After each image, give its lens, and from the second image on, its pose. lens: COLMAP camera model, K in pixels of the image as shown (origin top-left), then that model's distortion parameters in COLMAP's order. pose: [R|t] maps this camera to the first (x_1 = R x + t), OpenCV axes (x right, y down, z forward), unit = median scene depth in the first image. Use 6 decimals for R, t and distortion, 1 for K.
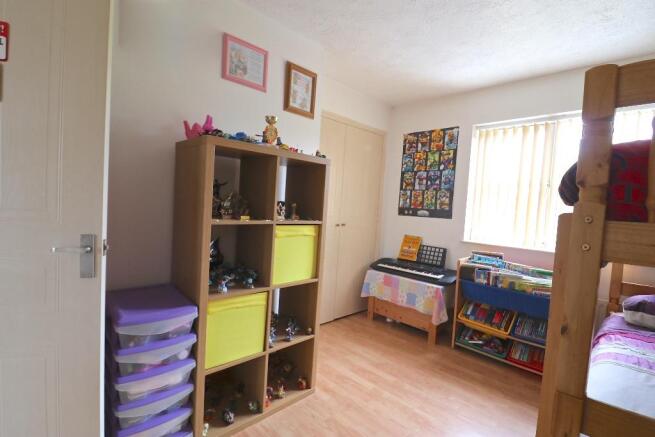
lens RADIAL K [[311.2, 0, 318.4], [0, 311.2, 219.6], [0, 0, 1]] dist [-0.000235, -0.000248]
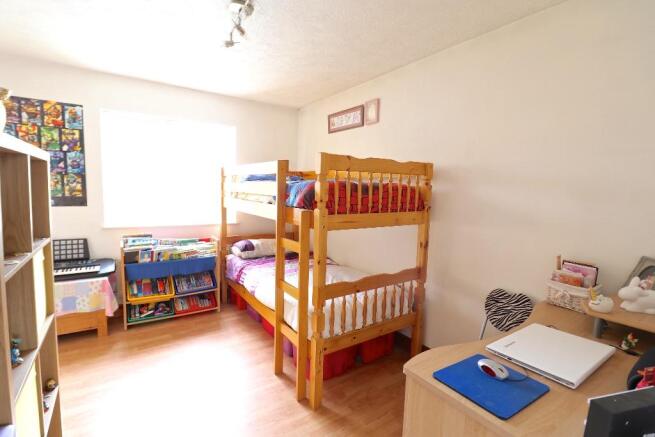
lens RADIAL K [[311.2, 0, 318.4], [0, 311.2, 219.6], [0, 0, 1]] dist [-0.000235, -0.000248]
pose [[0.184375, -0.147017, 0.971798, -0.362839], [0.028726, 0.989133, 0.144189, -0.077725], [-0.982436, 0.001331, 0.186595, 0.143938]]
